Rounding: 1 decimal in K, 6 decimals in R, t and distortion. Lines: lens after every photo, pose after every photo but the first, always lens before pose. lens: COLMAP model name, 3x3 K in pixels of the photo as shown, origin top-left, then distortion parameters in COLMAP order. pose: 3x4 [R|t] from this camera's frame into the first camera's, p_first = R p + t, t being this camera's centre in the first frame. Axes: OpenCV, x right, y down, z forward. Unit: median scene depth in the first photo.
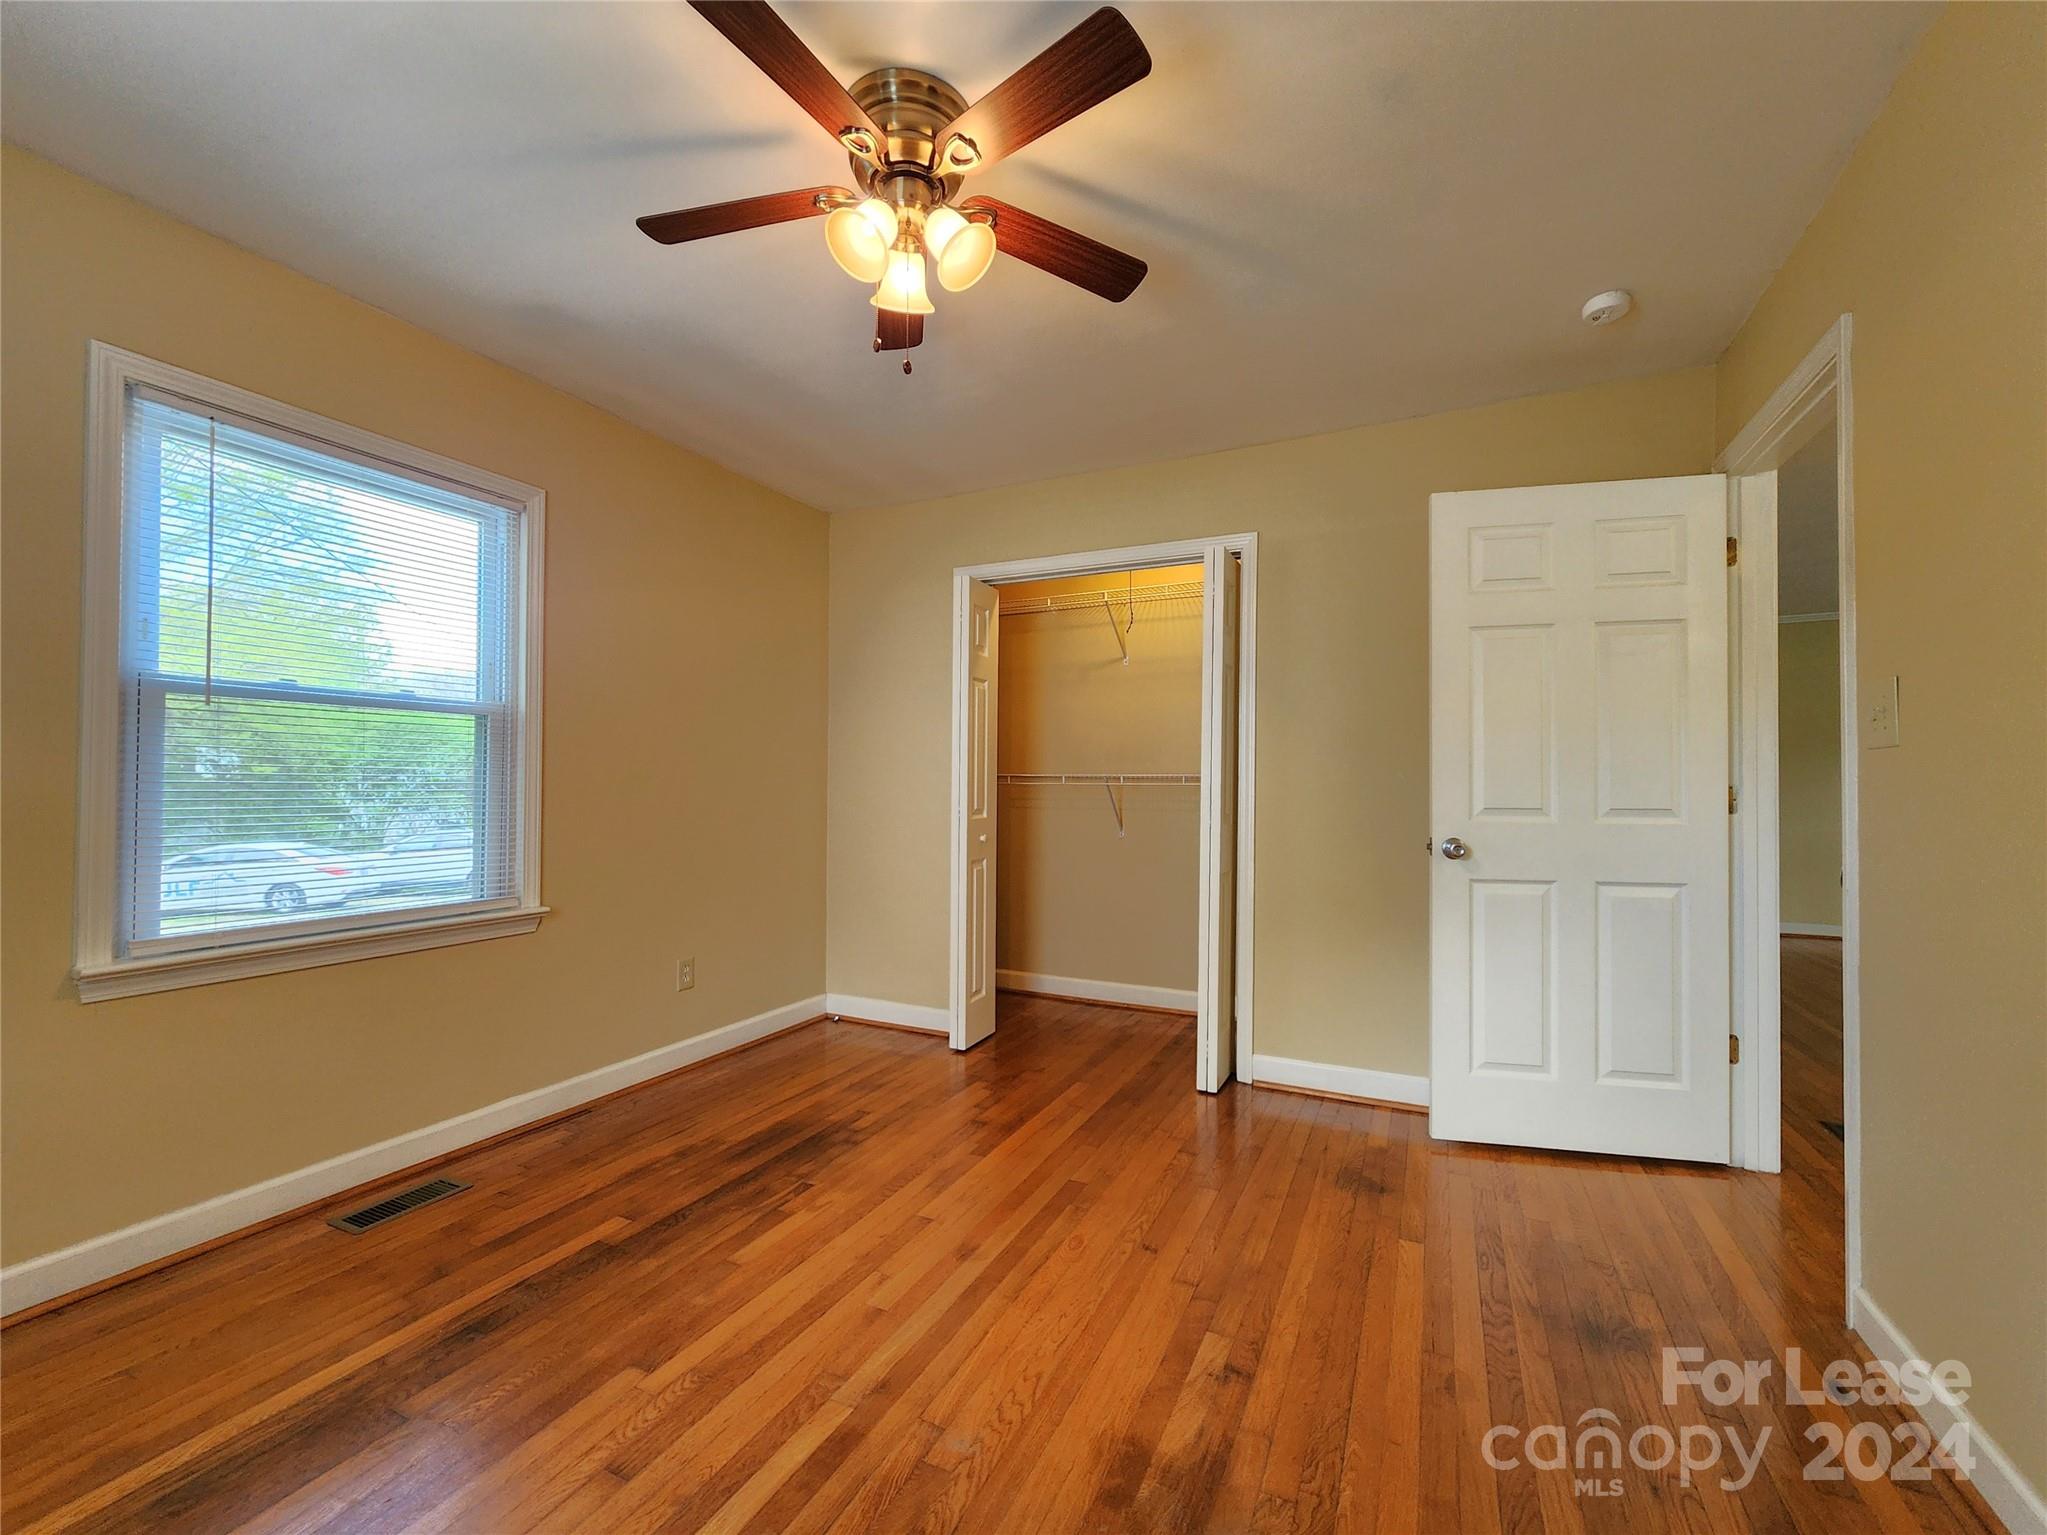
lens RADIAL K [[851.8, 0, 1024.2], [0, 851.8, 775.1], [0, 0, 1]] dist [0.001539, -0.000006]
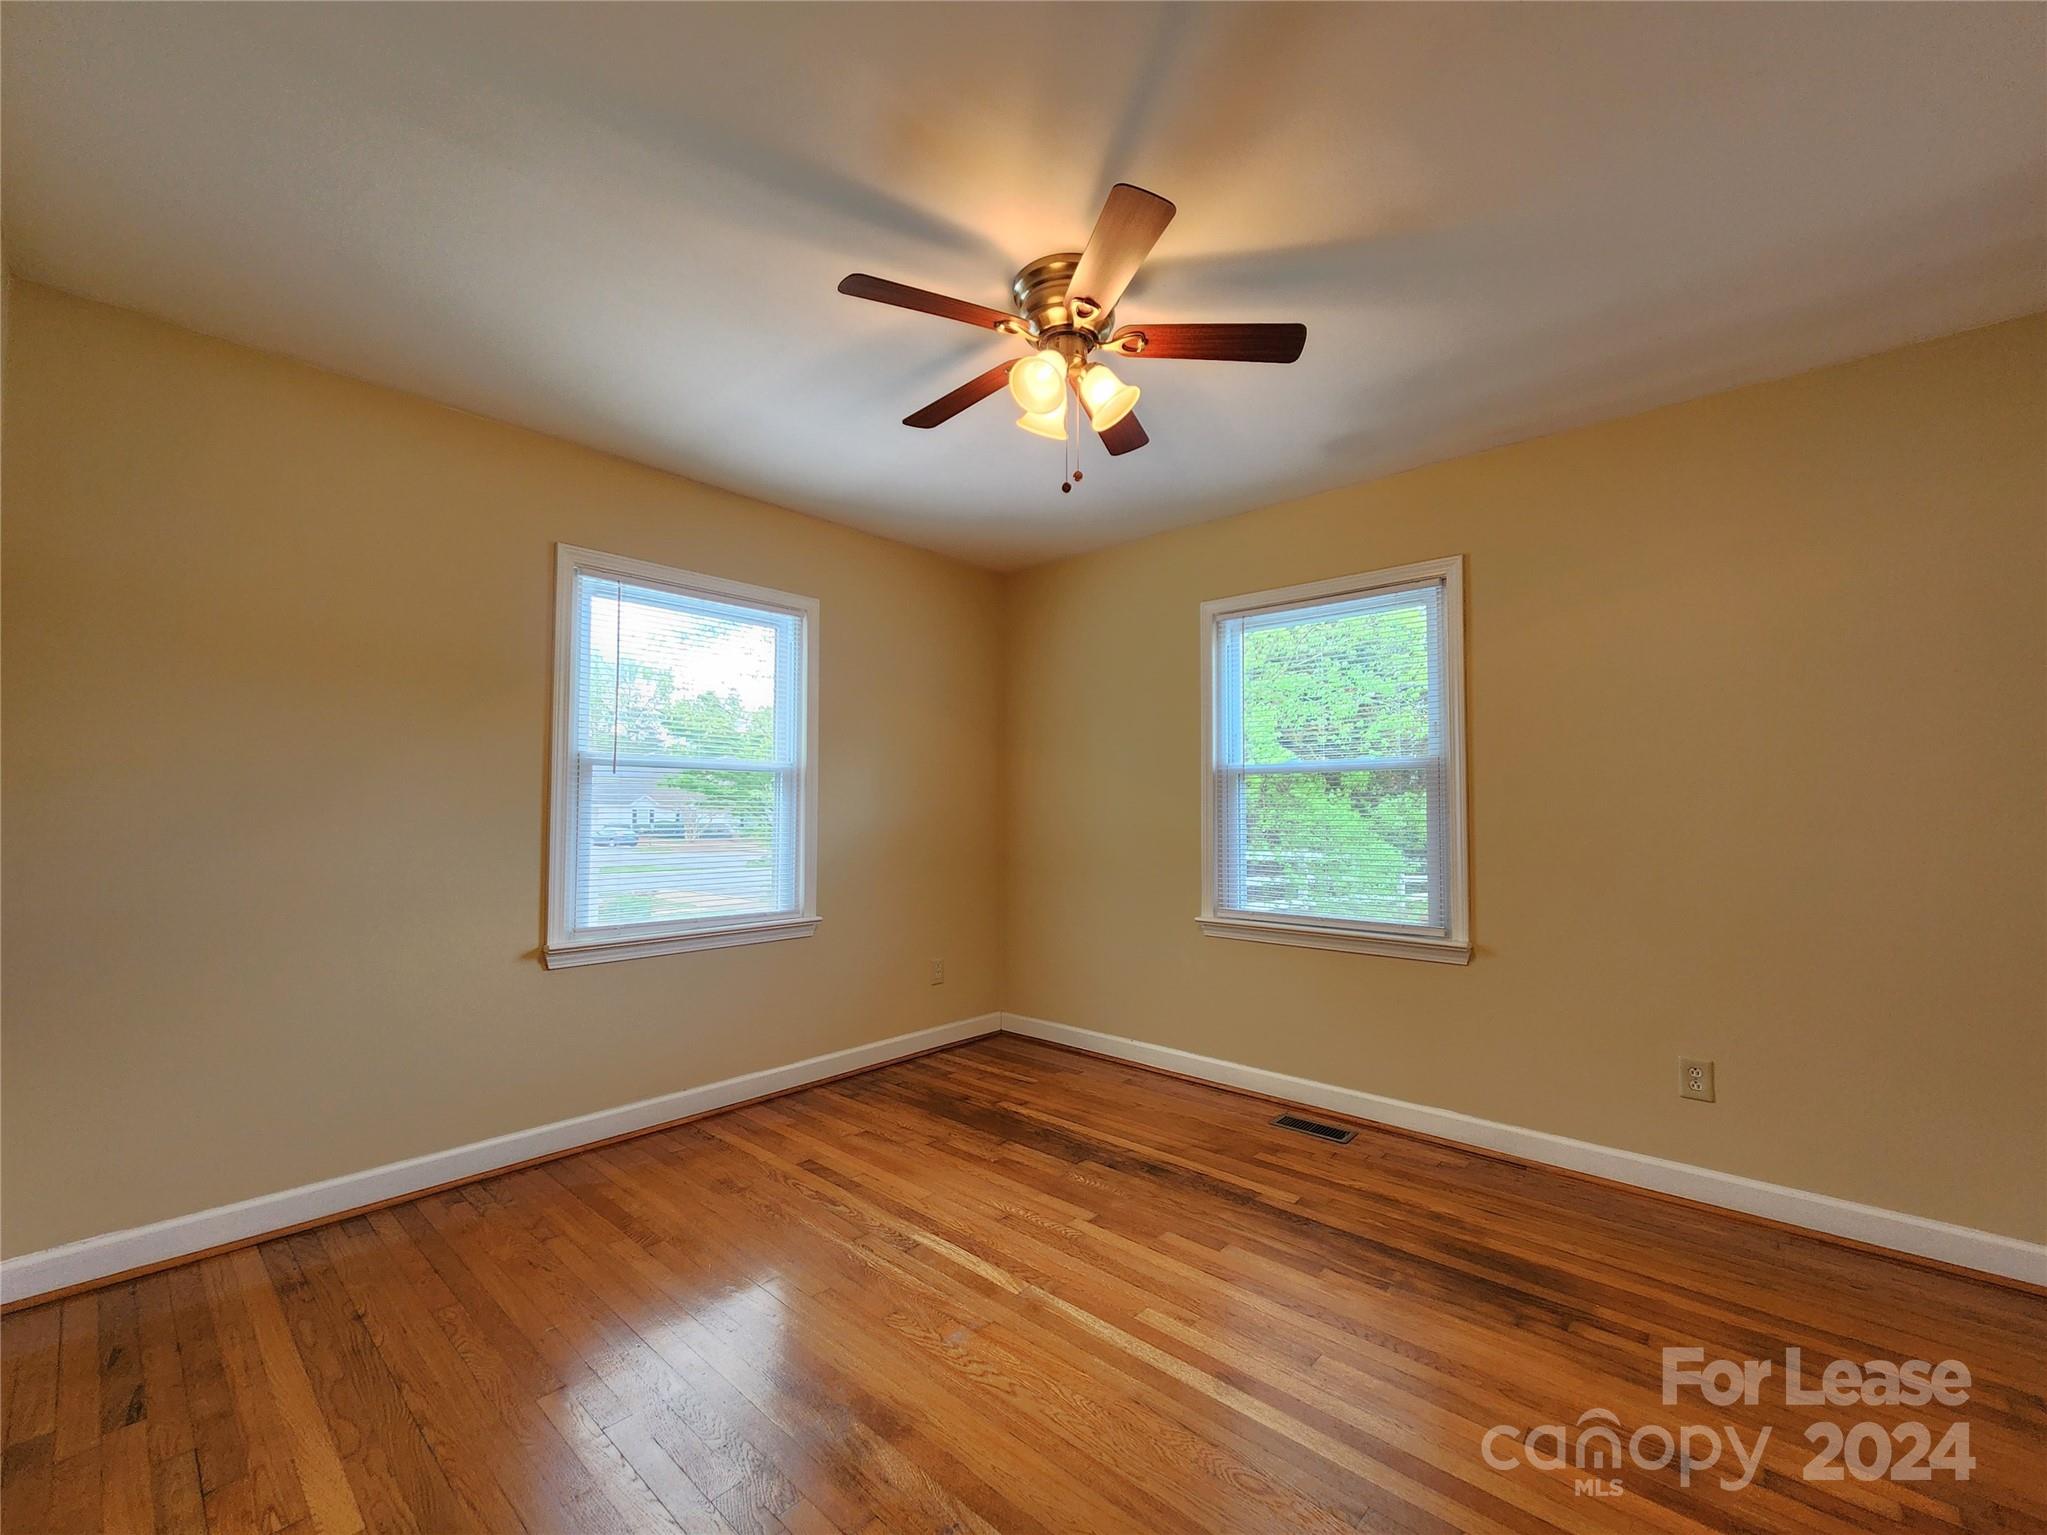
lens RADIAL K [[847.6, 0, 1019.8], [0, 847.6, 776.9], [0, 0, 1]] dist [0.000791, 0.000133]
pose [[-0.288882, -0.045081, -0.956303, 0.804264], [0.007610, 0.998751, -0.049381, -0.005063], [0.957335, -0.021542, -0.288178, 1.014315]]
